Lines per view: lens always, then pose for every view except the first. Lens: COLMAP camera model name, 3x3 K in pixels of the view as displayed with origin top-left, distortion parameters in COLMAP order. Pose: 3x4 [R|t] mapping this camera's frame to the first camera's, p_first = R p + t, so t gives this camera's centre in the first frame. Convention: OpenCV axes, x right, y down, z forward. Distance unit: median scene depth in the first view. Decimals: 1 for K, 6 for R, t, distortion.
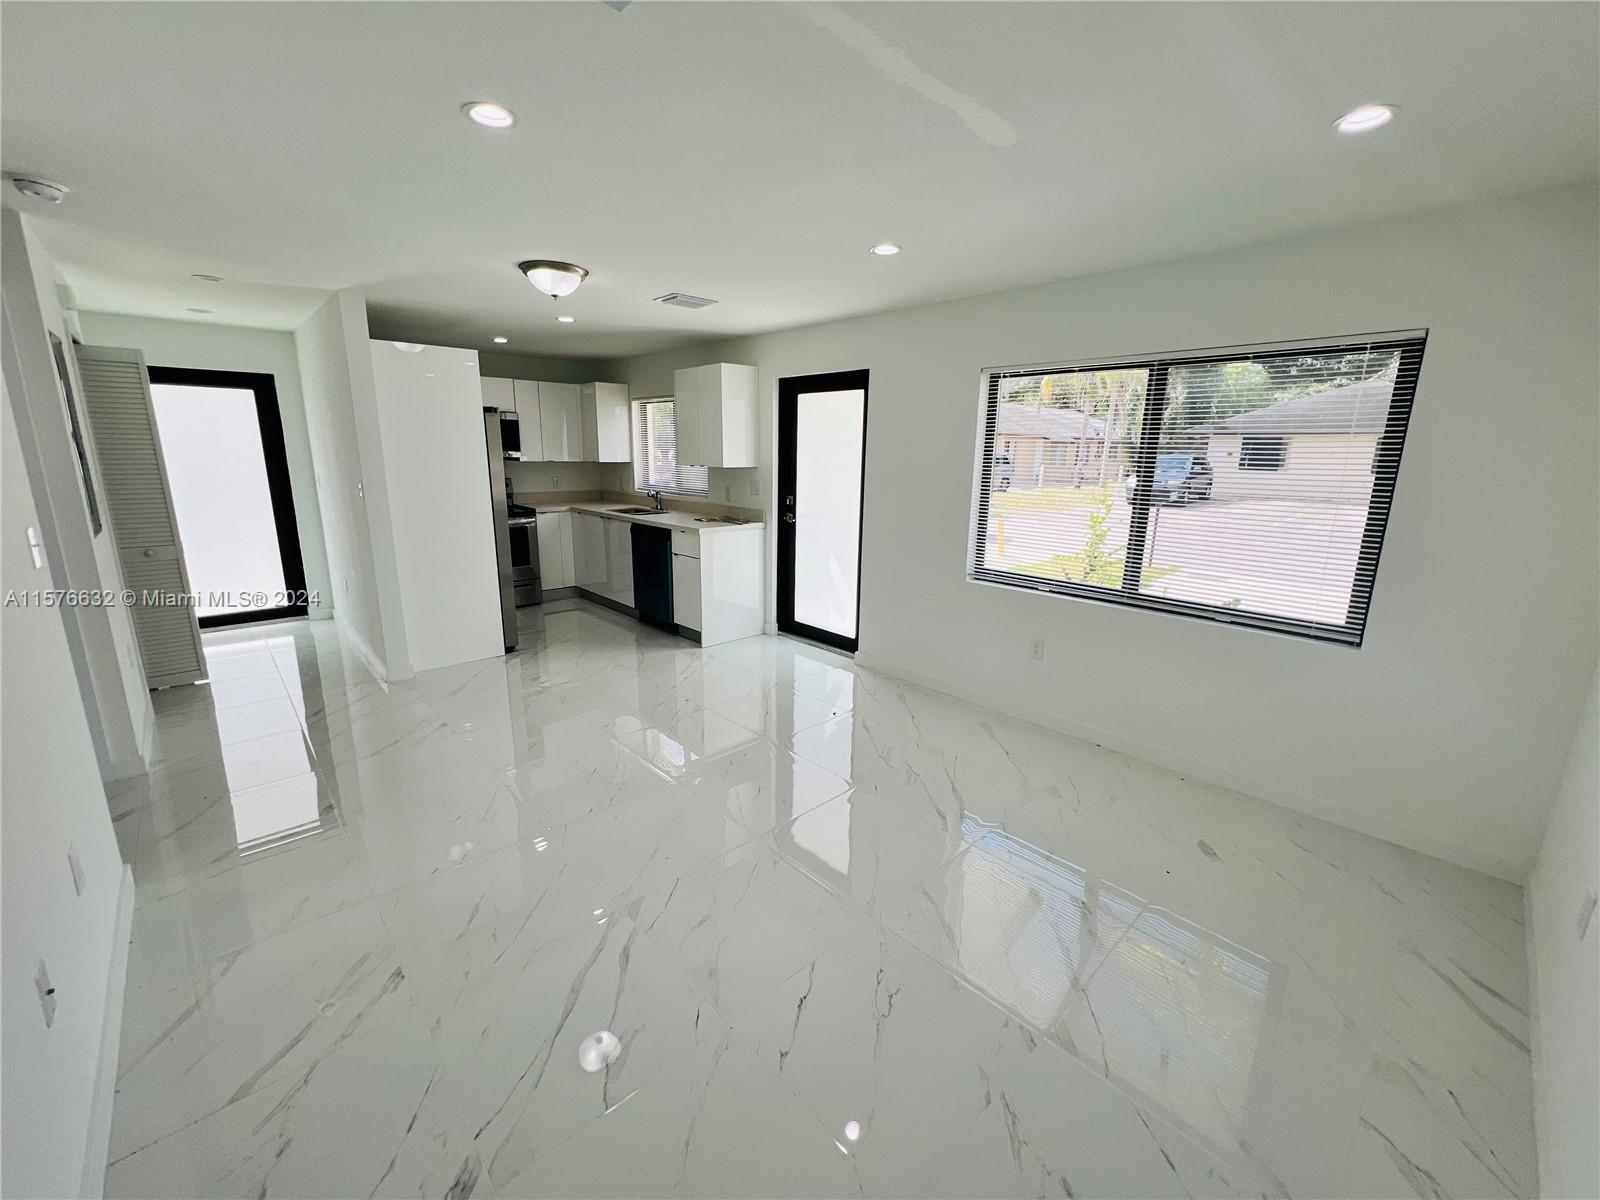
lens RADIAL K [[642.9, 0, 798.7], [0, 642.9, 596.9], [0, 0, 1]] dist [0.000170, 0.000275]
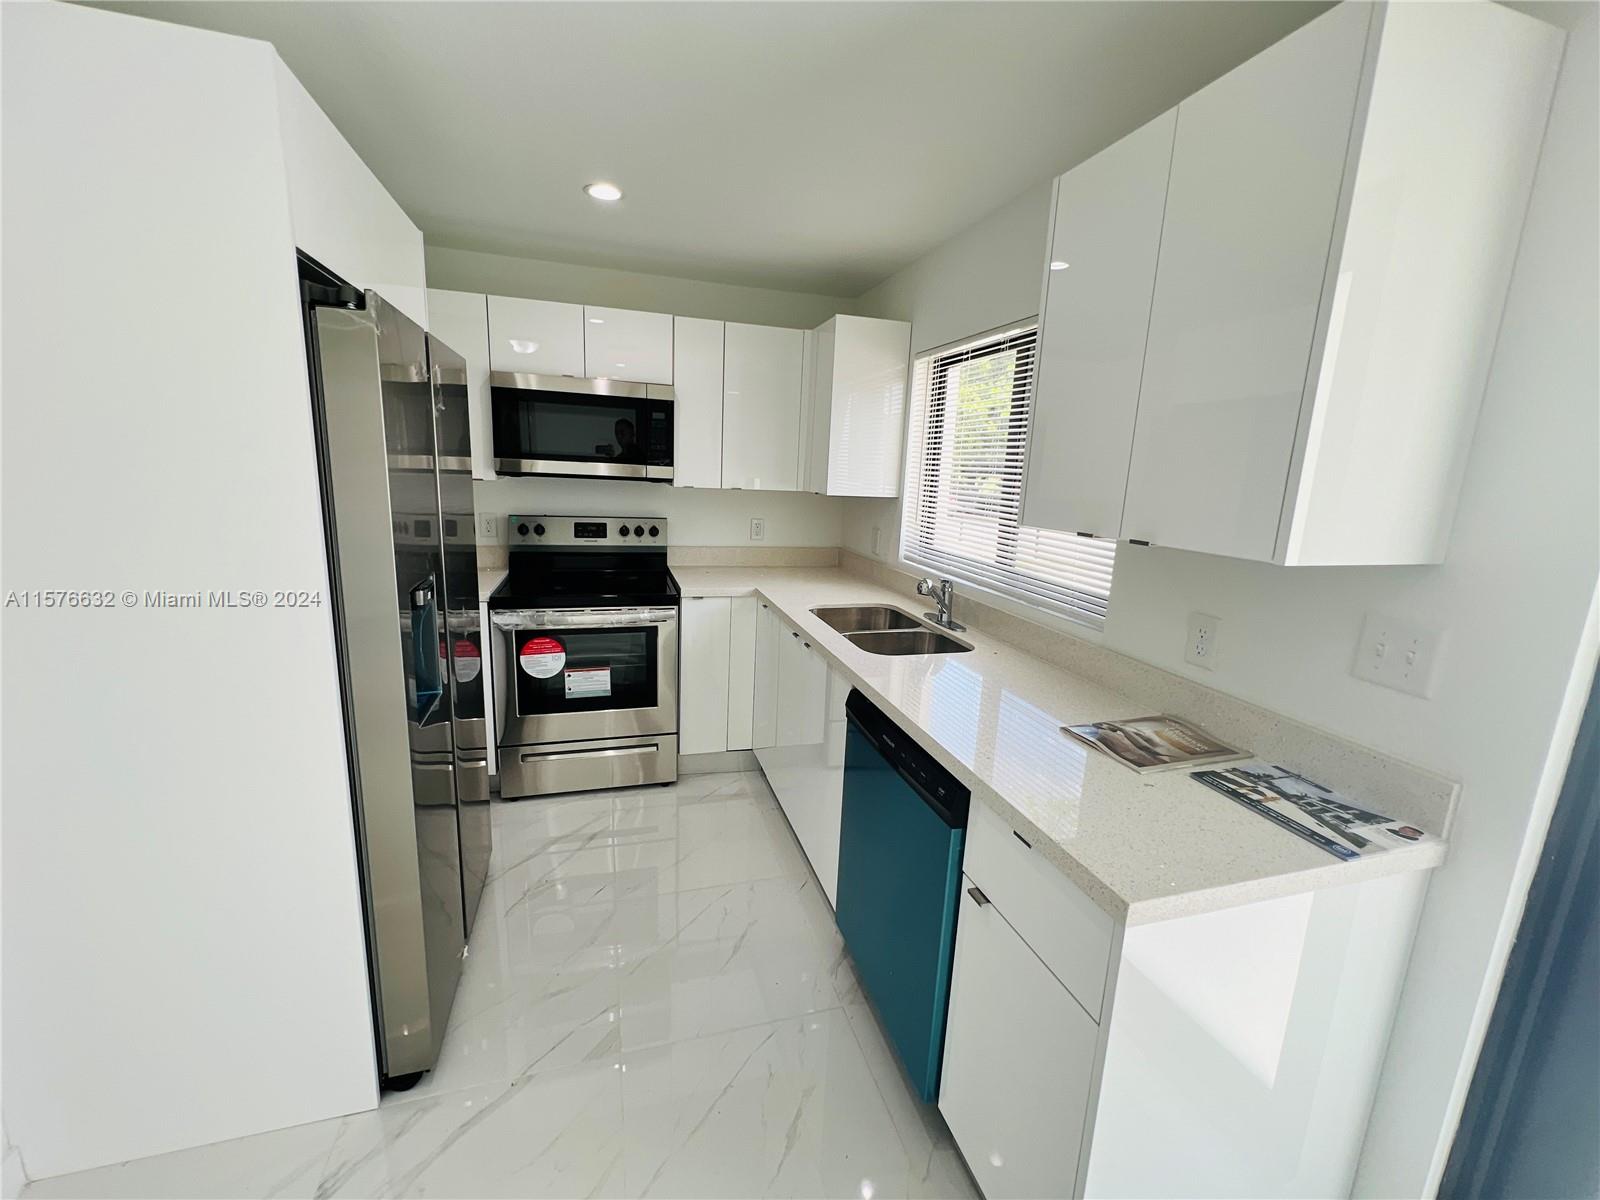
lens RADIAL K [[642.9, 0, 798.2], [0, 642.9, 594.4], [0, 0, 1]] dist [0.000170, 0.000275]
pose [[0.896983, 0.114777, -0.426904, -0.130662], [-0.132546, 0.991104, -0.012030, -0.135388], [0.421726, 0.067375, 0.904217, 0.603500]]
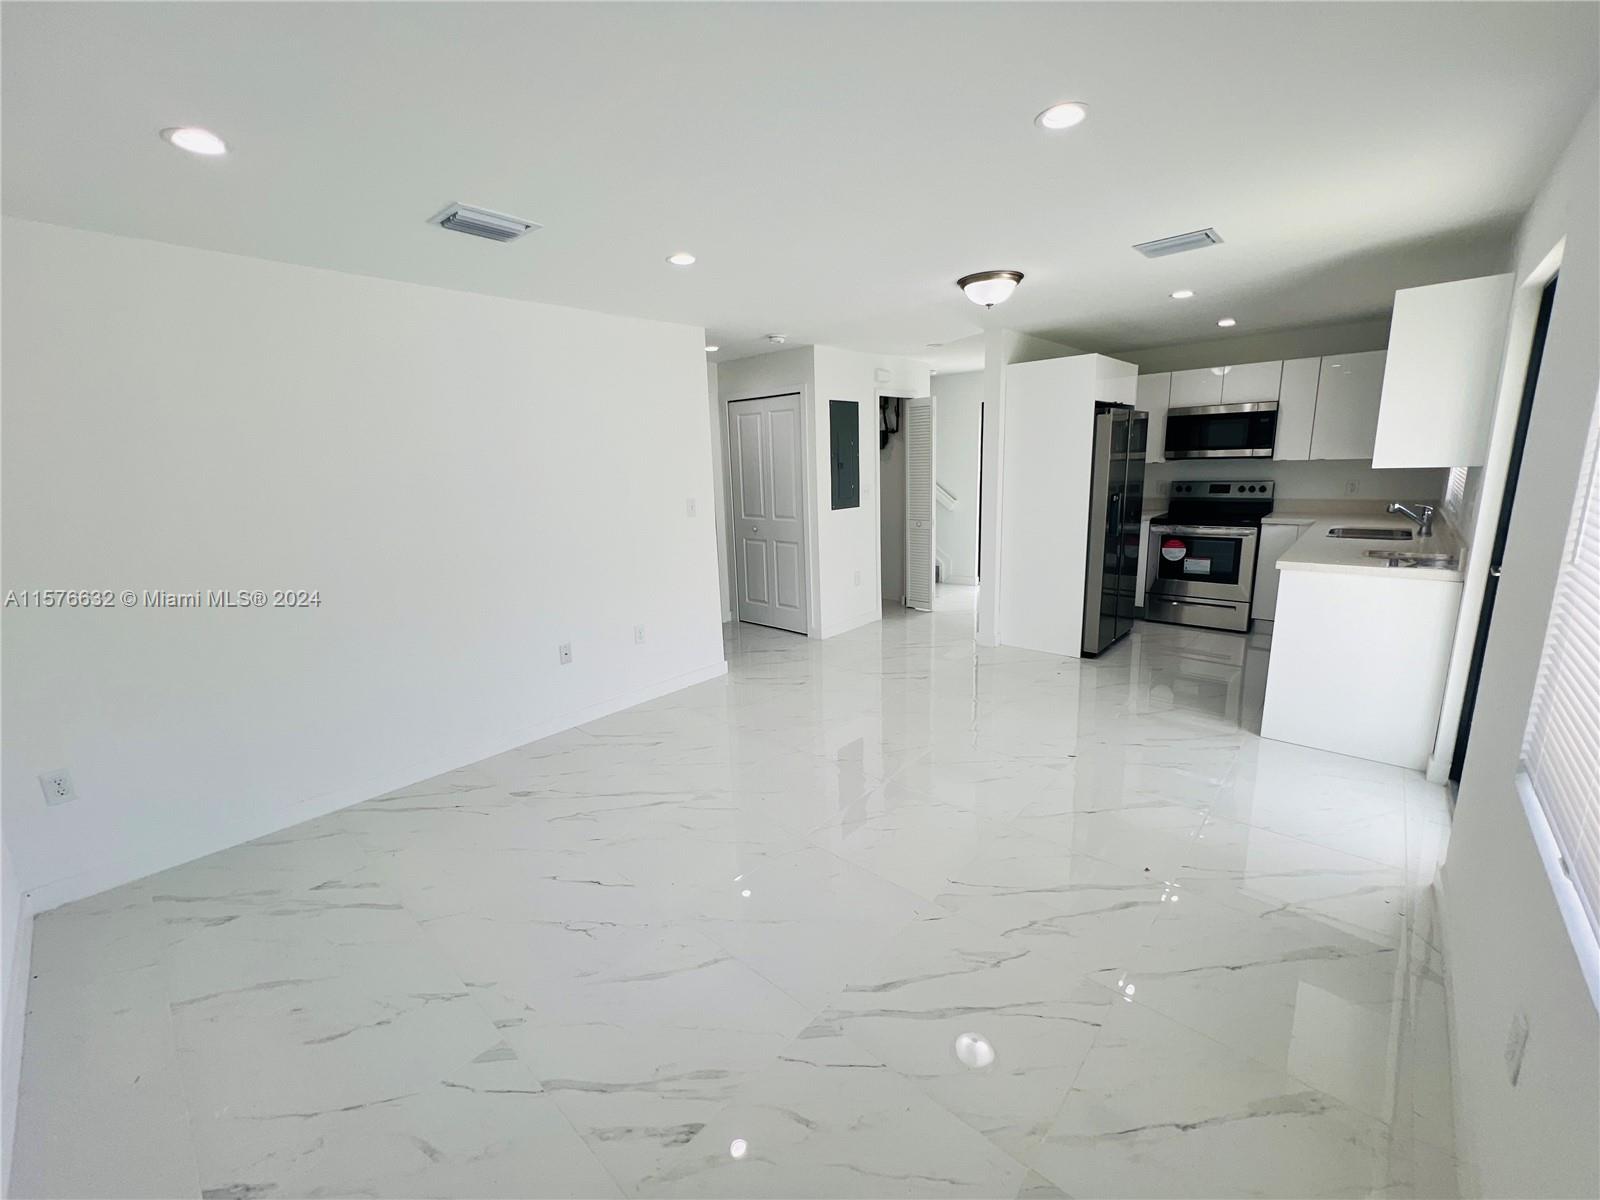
lens RADIAL K [[642.9, 0, 796.2], [0, 642.9, 593.7], [0, 0, 1]] dist [0.000170, 0.000275]
pose [[0.085931, 0.190720, -0.977876, 0.349581], [-0.187714, 0.967027, 0.172109, -0.072380], [0.978457, 0.168772, 0.118899, 0.334295]]
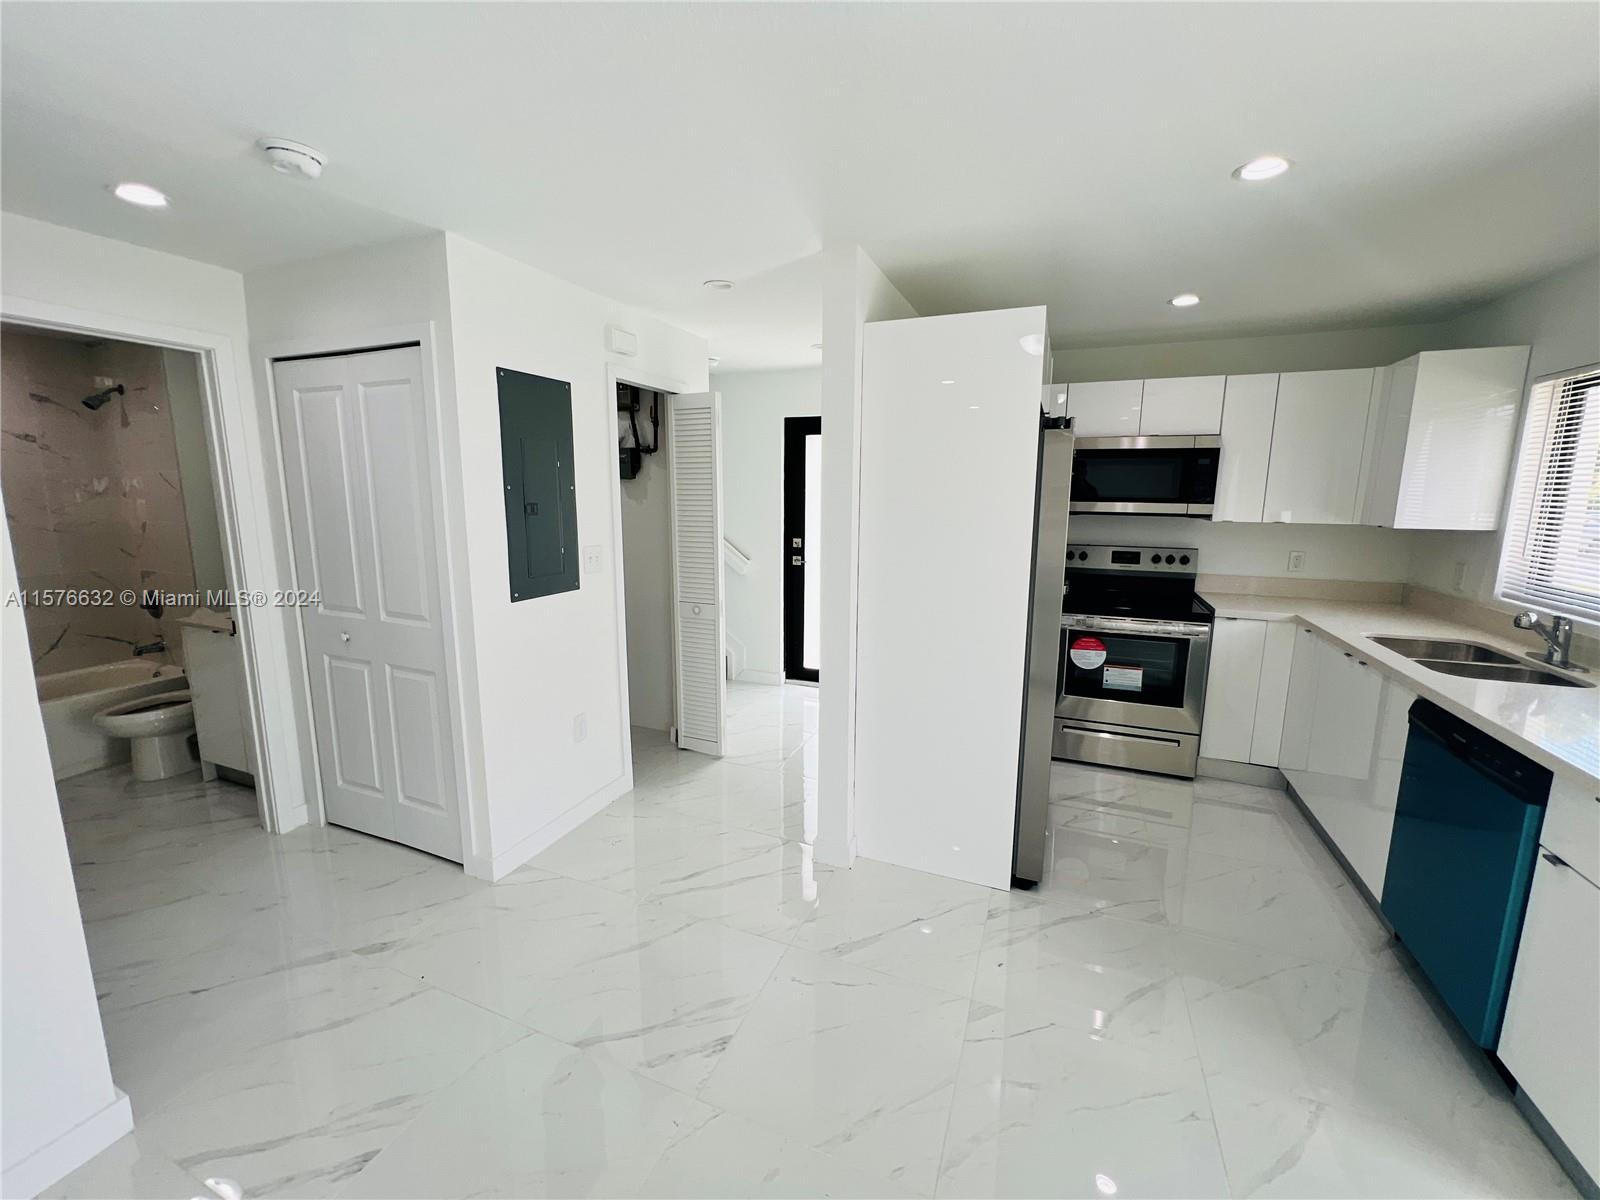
lens RADIAL K [[642.9, 0, 797.3], [0, 642.9, 593.9], [0, 0, 1]] dist [0.000170, 0.000275]
pose [[0.415655, 0.137874, -0.899012, -0.071578], [-0.204035, 0.977386, 0.055558, -0.105559], [0.886341, 0.160337, 0.434386, 0.447010]]
